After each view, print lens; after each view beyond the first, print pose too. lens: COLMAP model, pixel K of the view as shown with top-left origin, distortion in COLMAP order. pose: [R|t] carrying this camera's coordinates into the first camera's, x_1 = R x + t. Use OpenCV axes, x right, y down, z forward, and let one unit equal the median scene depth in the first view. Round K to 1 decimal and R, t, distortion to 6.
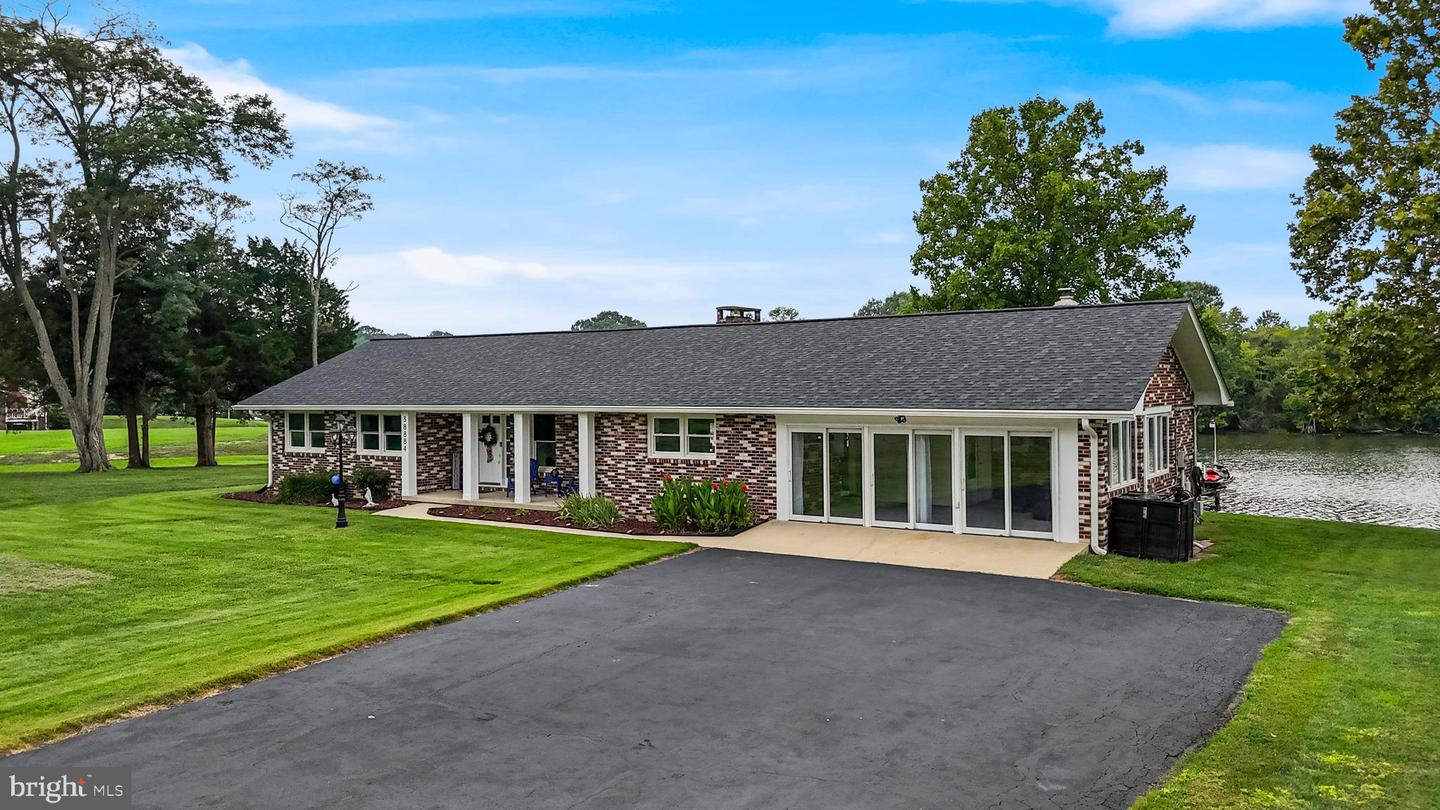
lens RADIAL K [[1083.8, 0, 726.8], [0, 1083.8, 375.3], [0, 0, 1]] dist [0.045898, -0.008700]
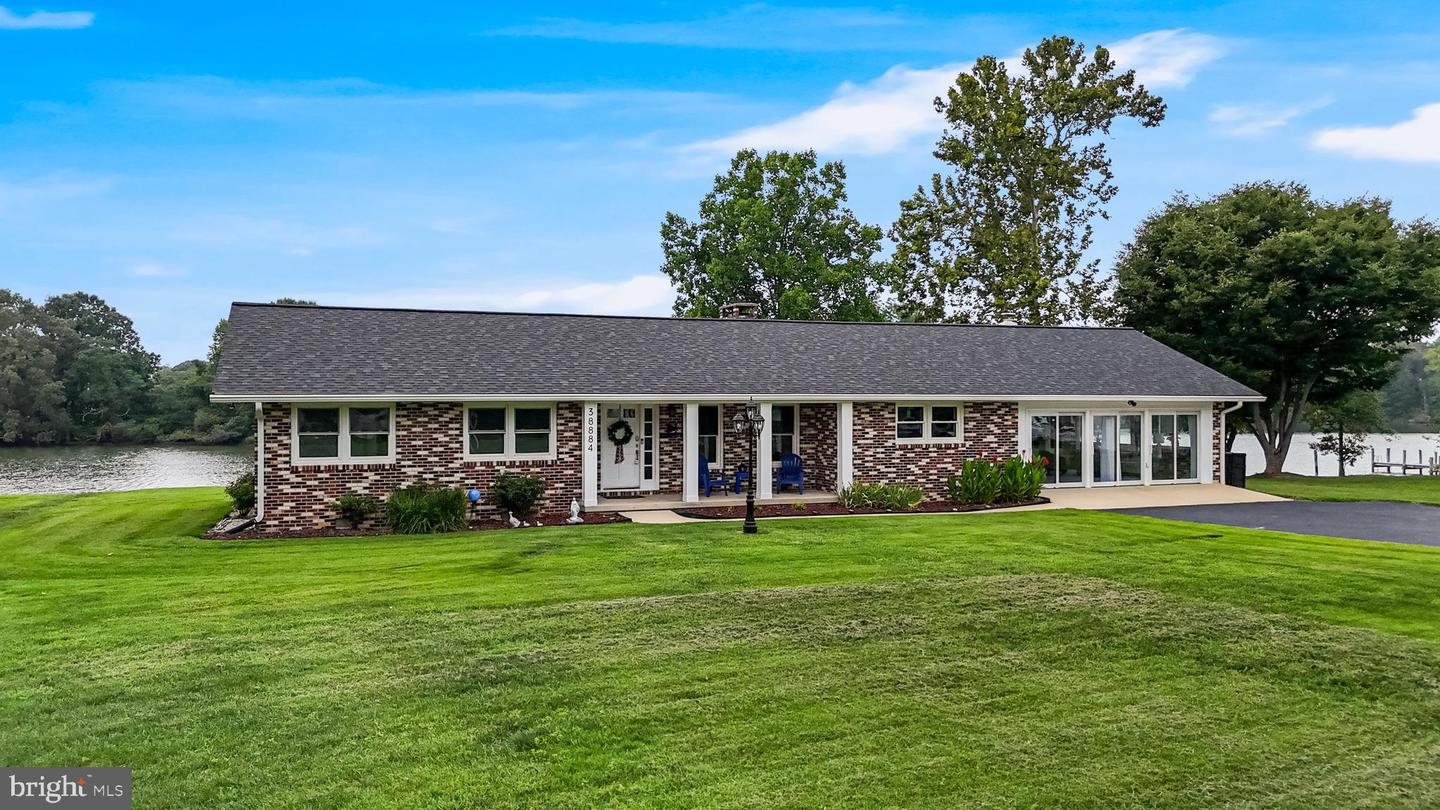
lens RADIAL K [[1091.2, 0, 720.0], [0, 1091.2, 405.0], [0, 0, 1]] dist [0.010969, -0.000292]
pose [[0.589188, -0.002325, 0.807992, -1.010177], [-0.014307, 0.999809, 0.013309, 0.025615], [-0.807869, -0.019401, 0.589042, 0.502767]]
